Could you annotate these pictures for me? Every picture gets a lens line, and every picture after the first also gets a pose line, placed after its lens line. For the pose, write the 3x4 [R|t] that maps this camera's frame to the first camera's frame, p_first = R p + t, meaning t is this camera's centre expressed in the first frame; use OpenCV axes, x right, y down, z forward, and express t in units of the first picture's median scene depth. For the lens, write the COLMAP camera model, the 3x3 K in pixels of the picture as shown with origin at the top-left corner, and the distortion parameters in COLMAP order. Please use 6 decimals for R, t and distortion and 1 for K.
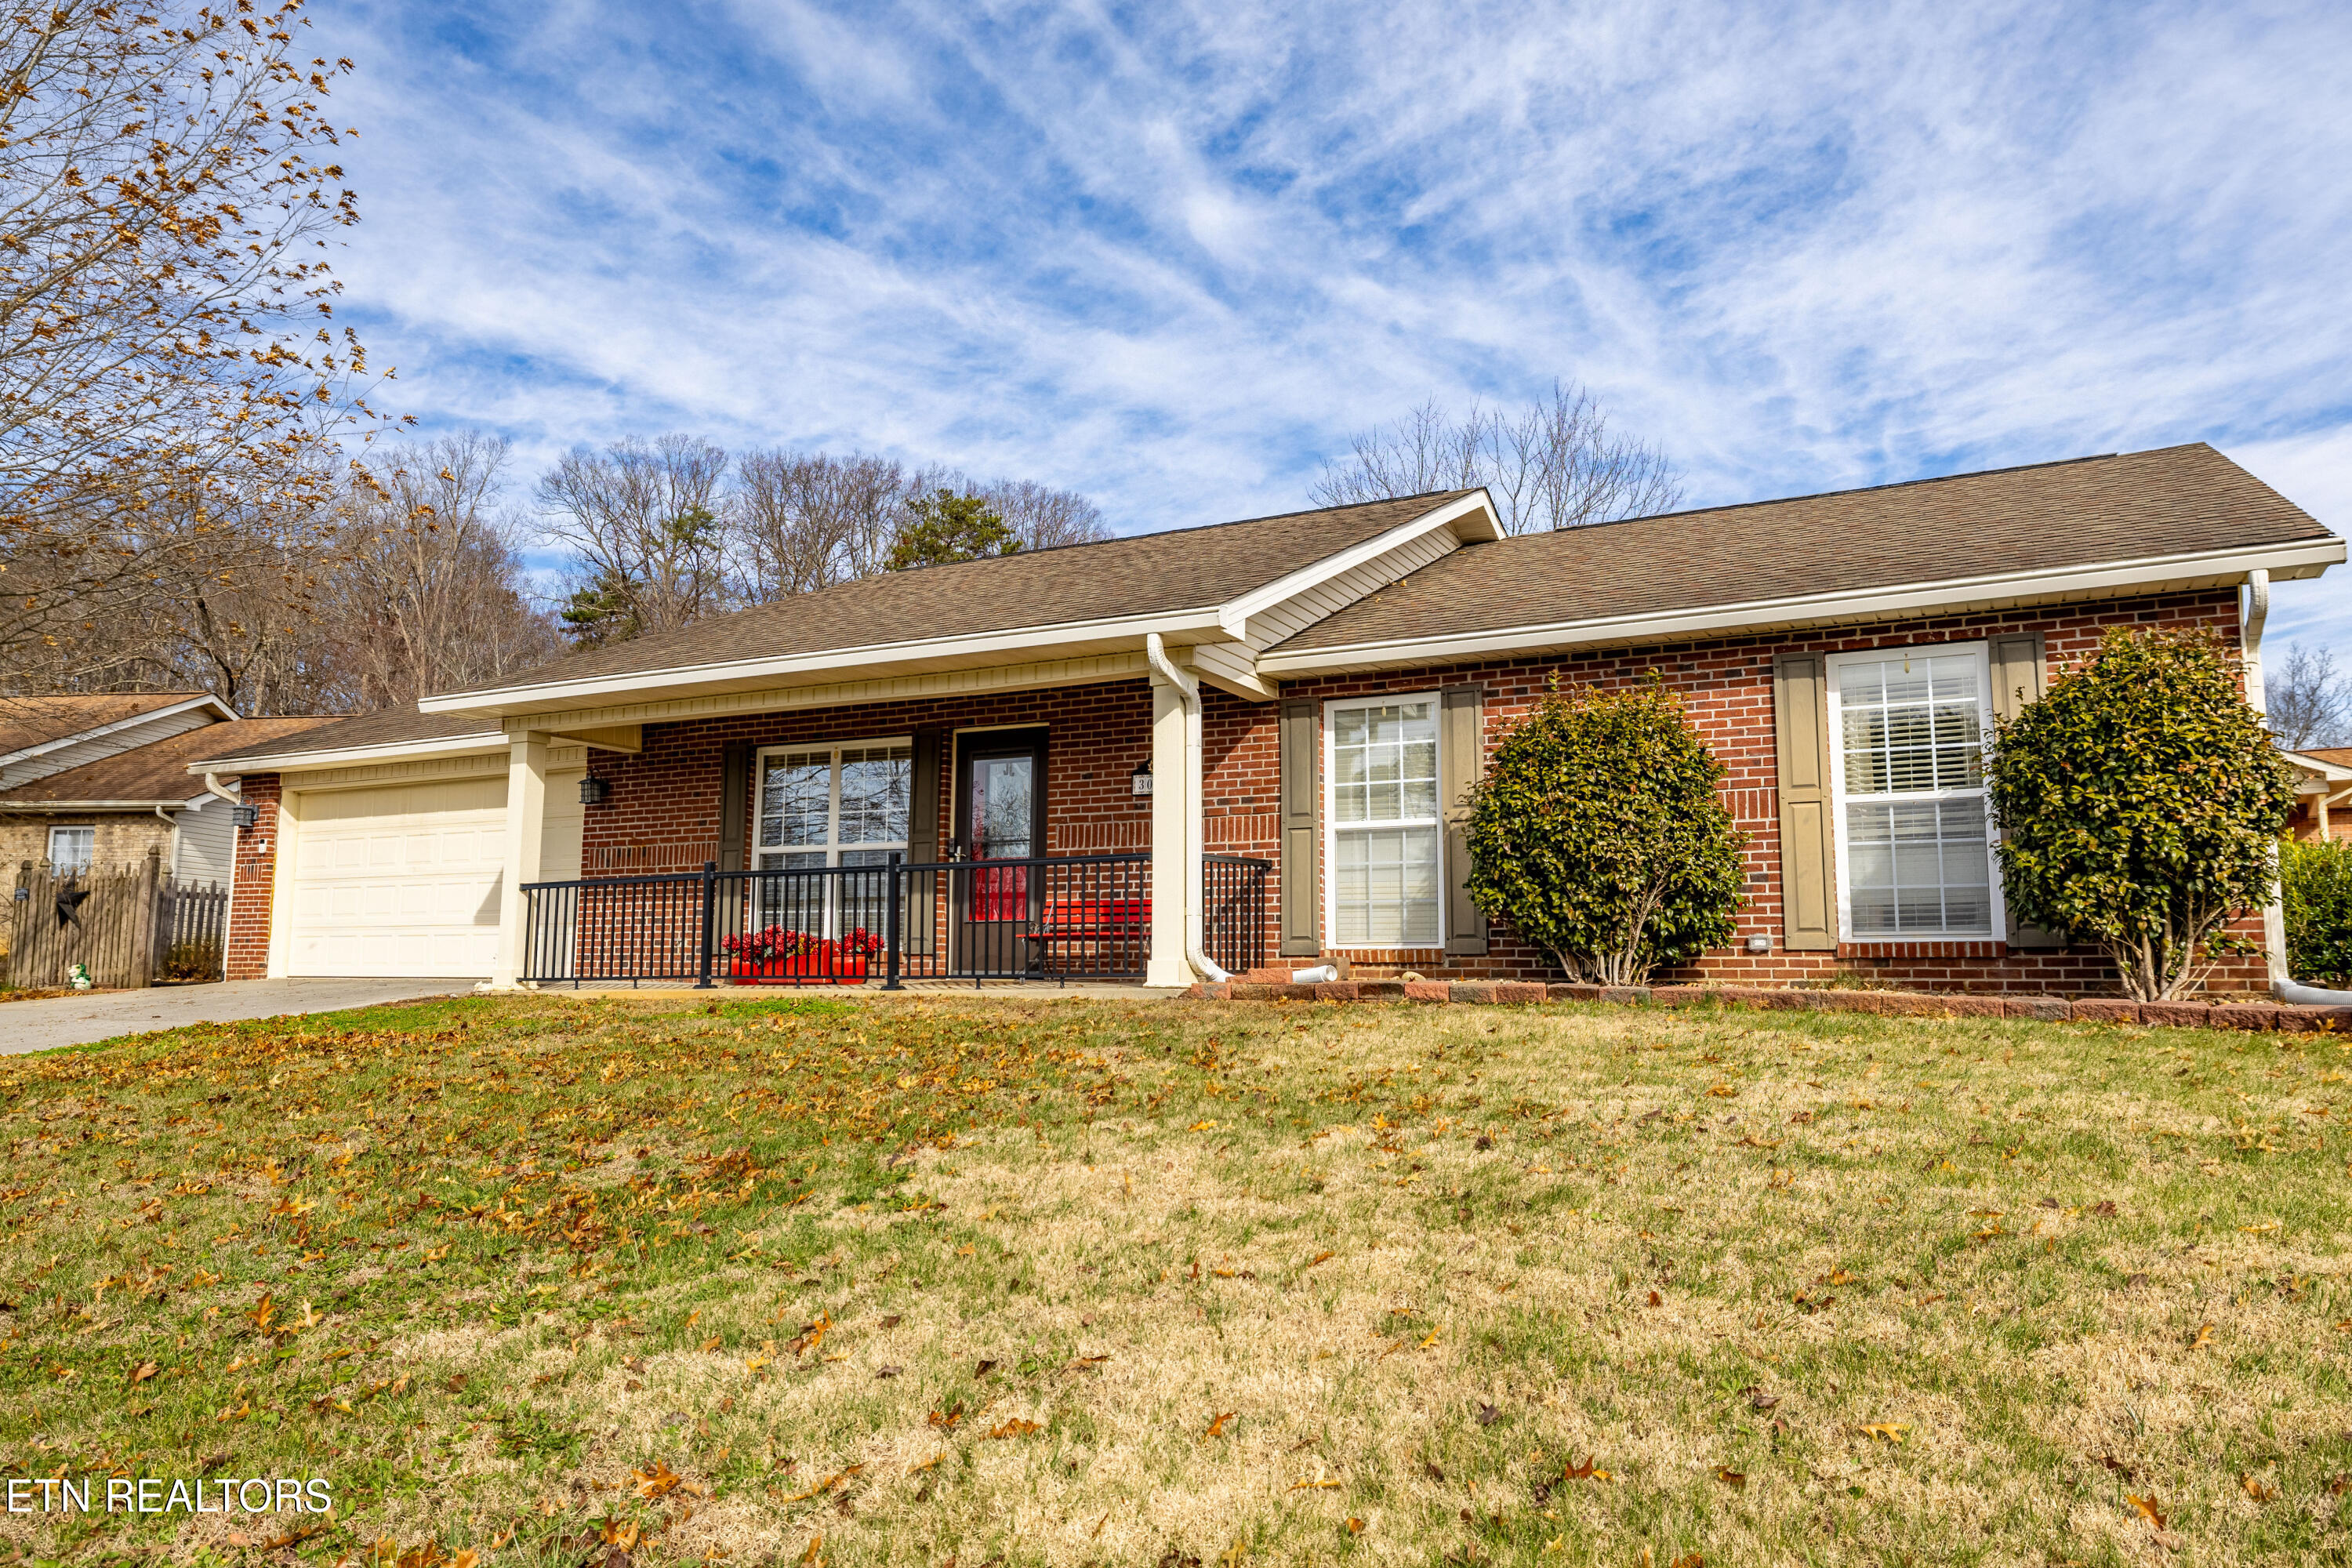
lens RADIAL K [[1505.2, 0, 1176.0], [0, 1505.2, 784.0], [0, 0, 1]] dist [-0.005822, 0.000424]
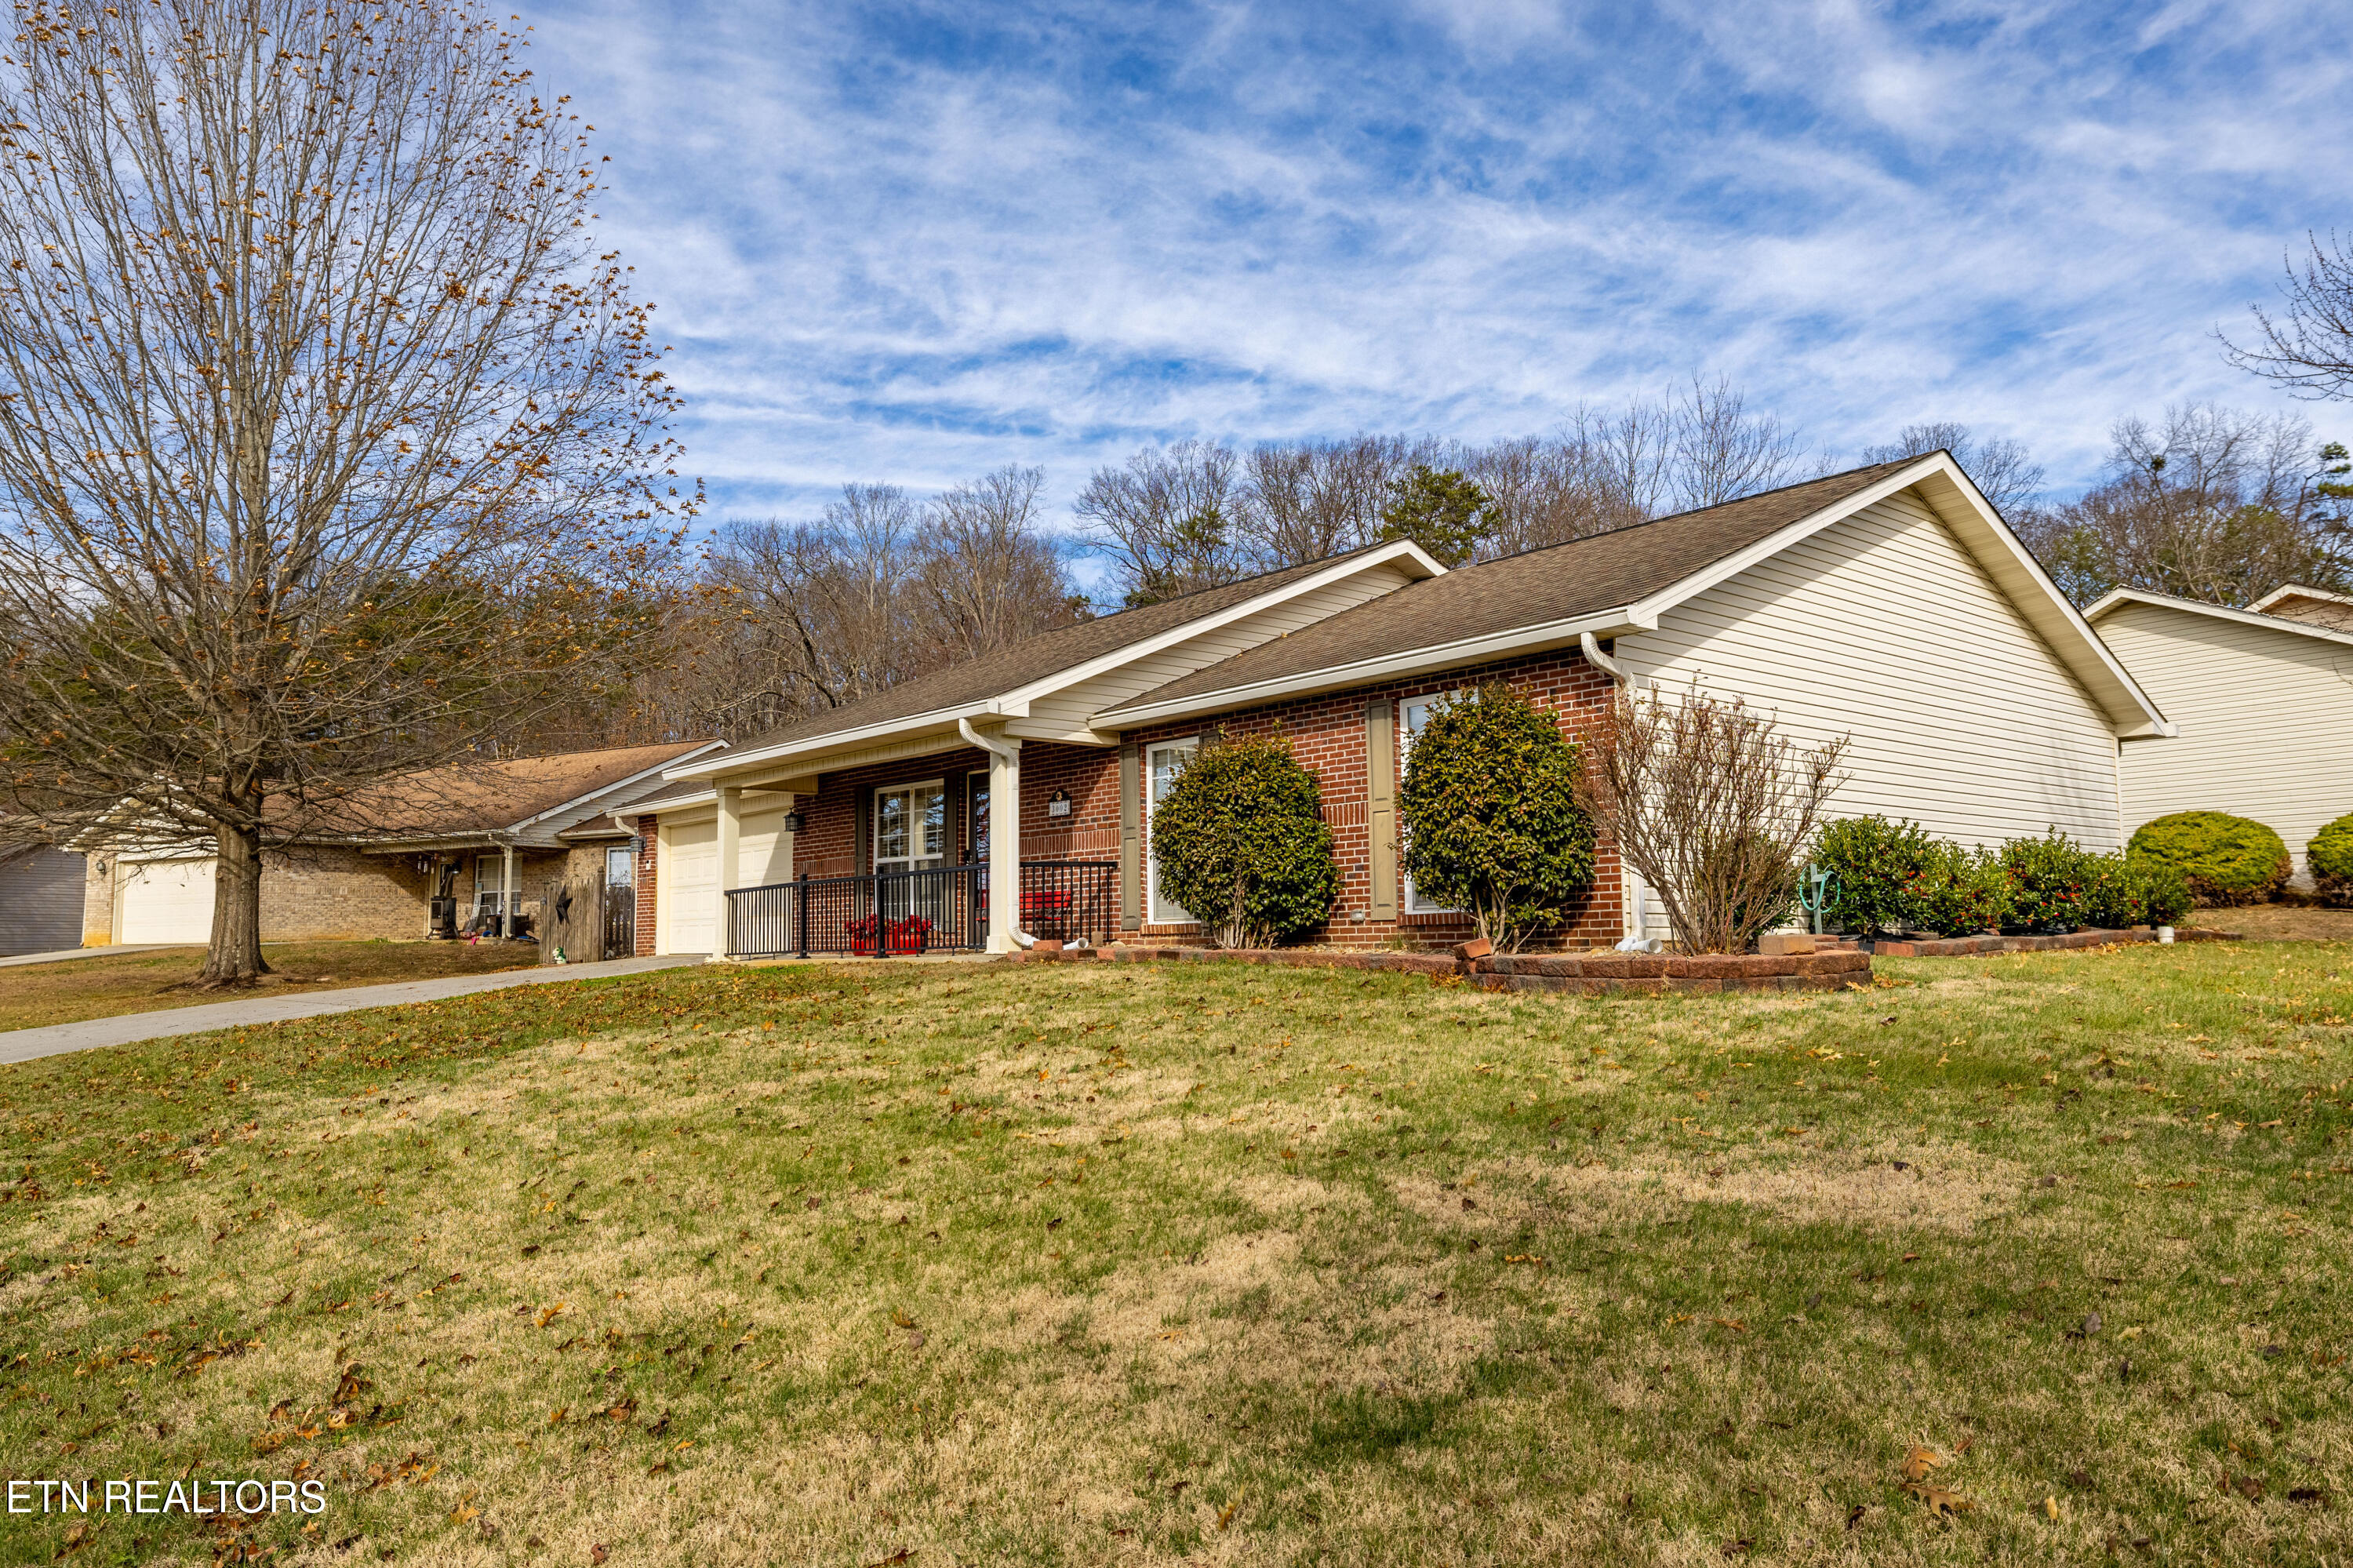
lens RADIAL K [[1505.9, 0, 1176.5], [0, 1505.9, 784.0], [0, 0, 1]] dist [-0.005822, 0.000424]
pose [[0.932238, -0.054578, -0.357707, 0.518879], [0.062768, 0.997964, 0.011317, -0.027967], [0.356361, -0.033002, 0.933765, -0.233869]]
